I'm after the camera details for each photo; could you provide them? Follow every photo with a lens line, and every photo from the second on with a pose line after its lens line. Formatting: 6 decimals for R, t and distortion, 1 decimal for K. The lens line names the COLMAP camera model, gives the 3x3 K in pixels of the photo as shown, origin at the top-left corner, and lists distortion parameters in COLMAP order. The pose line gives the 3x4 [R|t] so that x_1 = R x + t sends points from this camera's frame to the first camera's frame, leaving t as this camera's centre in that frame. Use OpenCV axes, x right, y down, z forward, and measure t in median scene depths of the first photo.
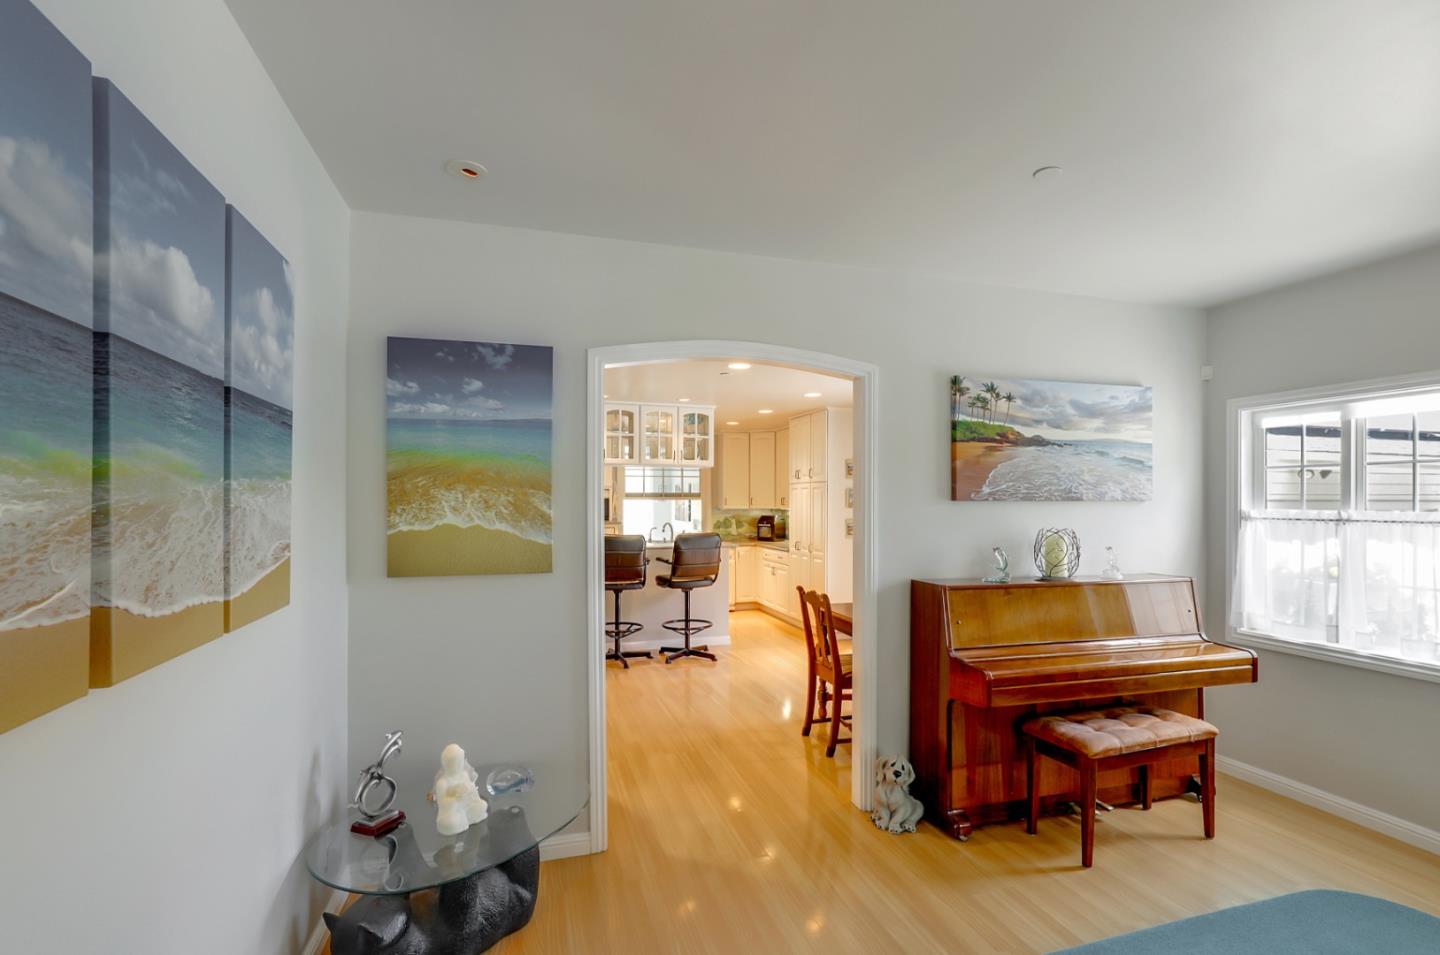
lens RADIAL K [[666.9, 0, 732.0], [0, 666.9, 481.8], [0, 0, 1]] dist [-0.024790, 0.000426]
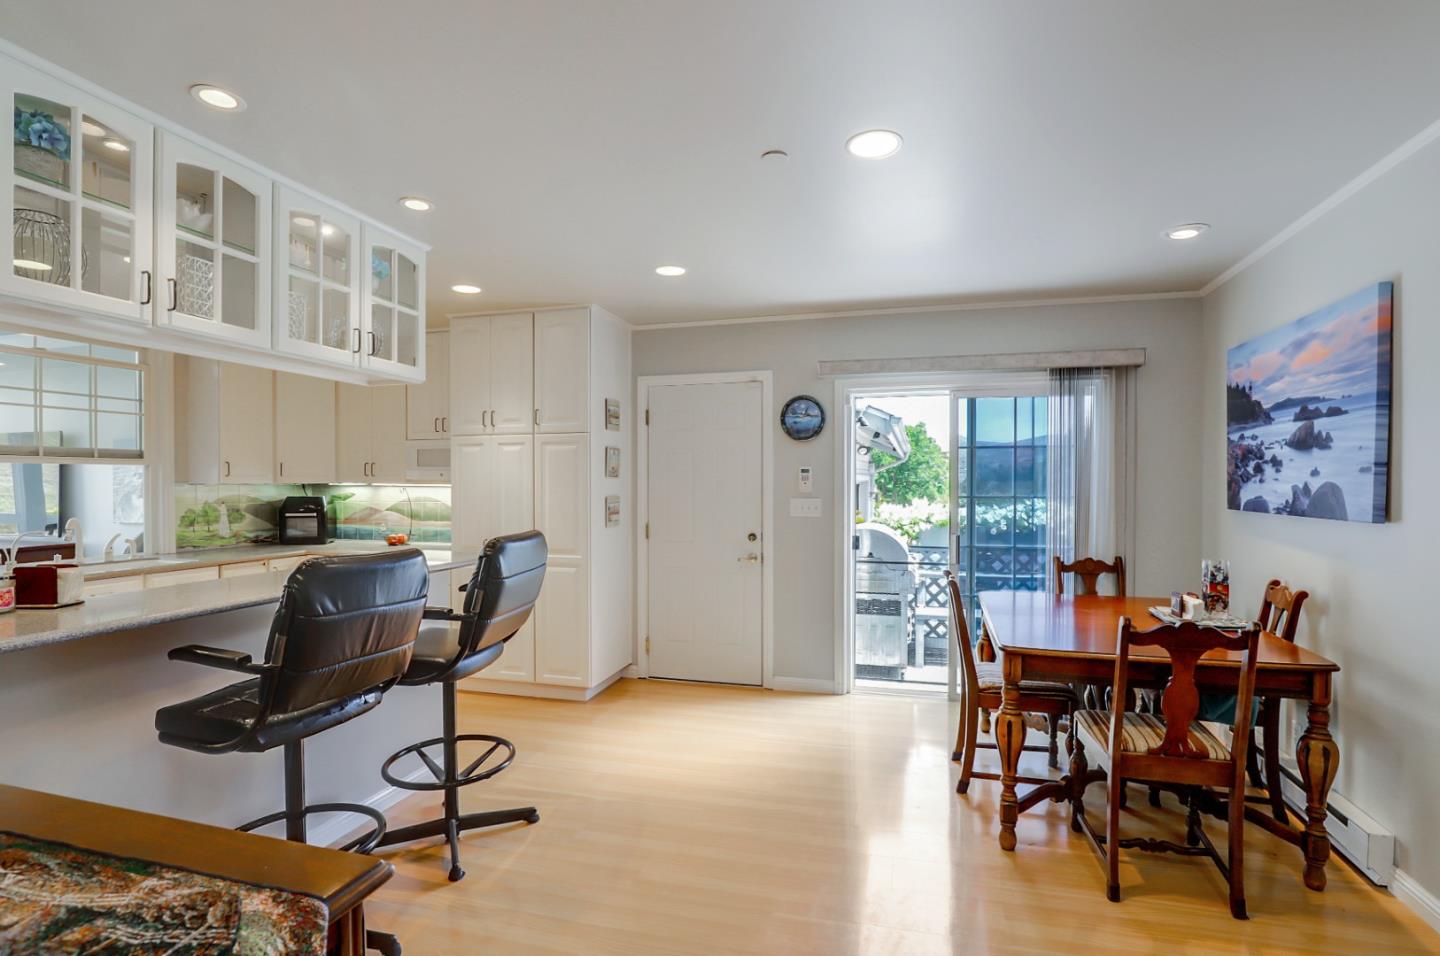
lens RADIAL K [[666.9, 0, 732.0], [0, 666.9, 482.3], [0, 0, 1]] dist [-0.024790, 0.000426]
pose [[0.538937, -0.004720, 0.842333, -0.282500], [-0.020441, 0.999617, 0.018680, 0.030230], [-0.842098, -0.027286, 0.538634, 0.576578]]
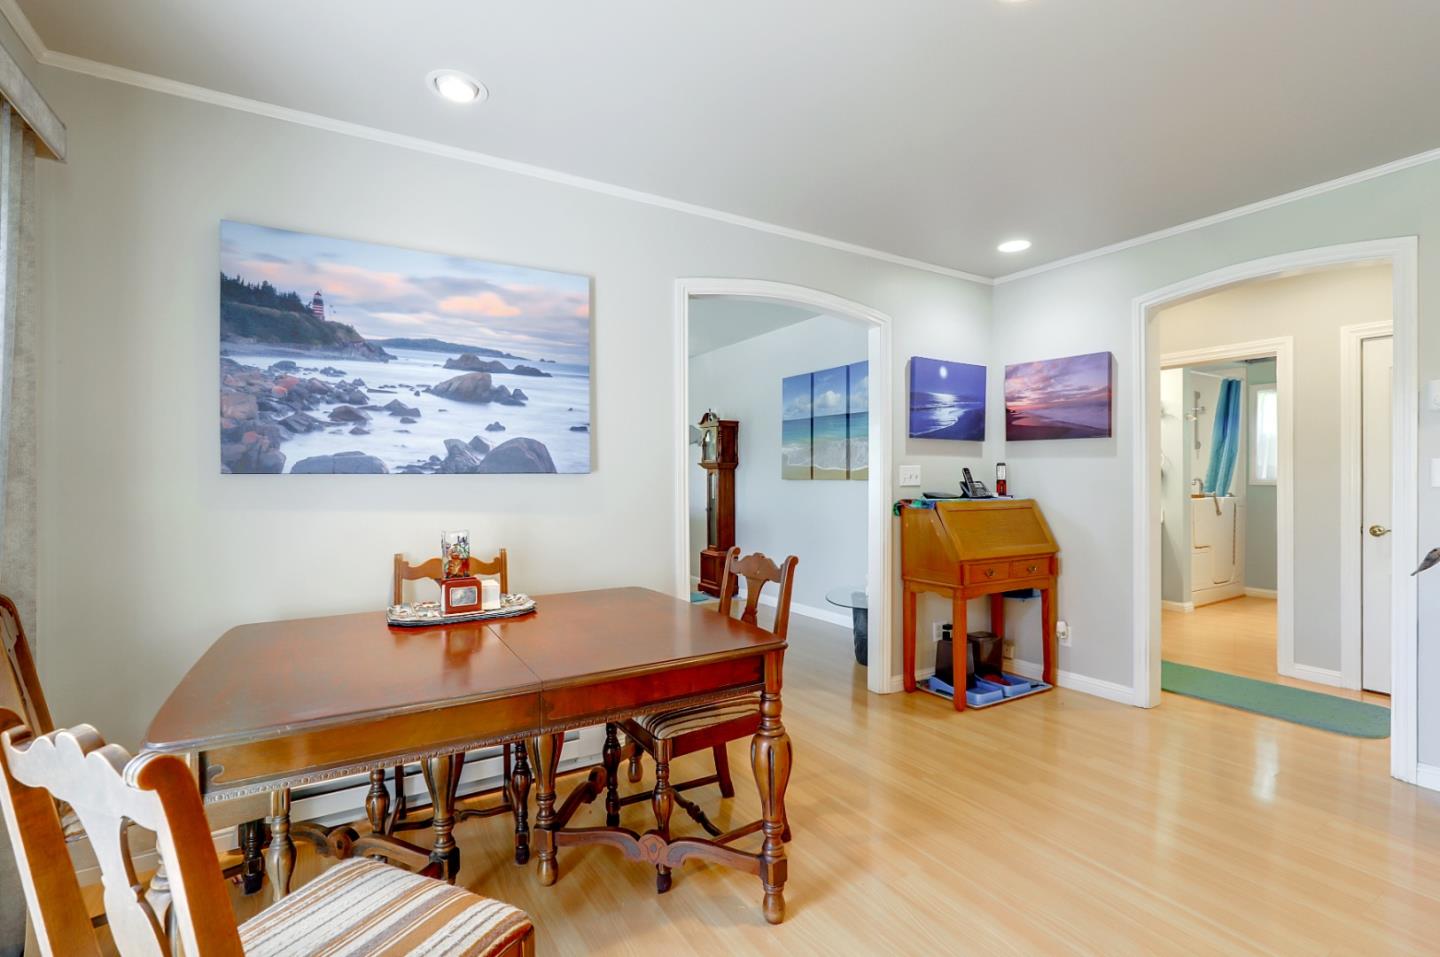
lens RADIAL K [[666.9, 0, 732.0], [0, 666.9, 482.8], [0, 0, 1]] dist [-0.024790, 0.000426]
pose [[-0.961533, 0.002840, -0.274673, 0.178360], [0.009356, 0.999705, -0.022415, 0.064694], [0.274529, -0.024123, -0.961276, 0.884611]]
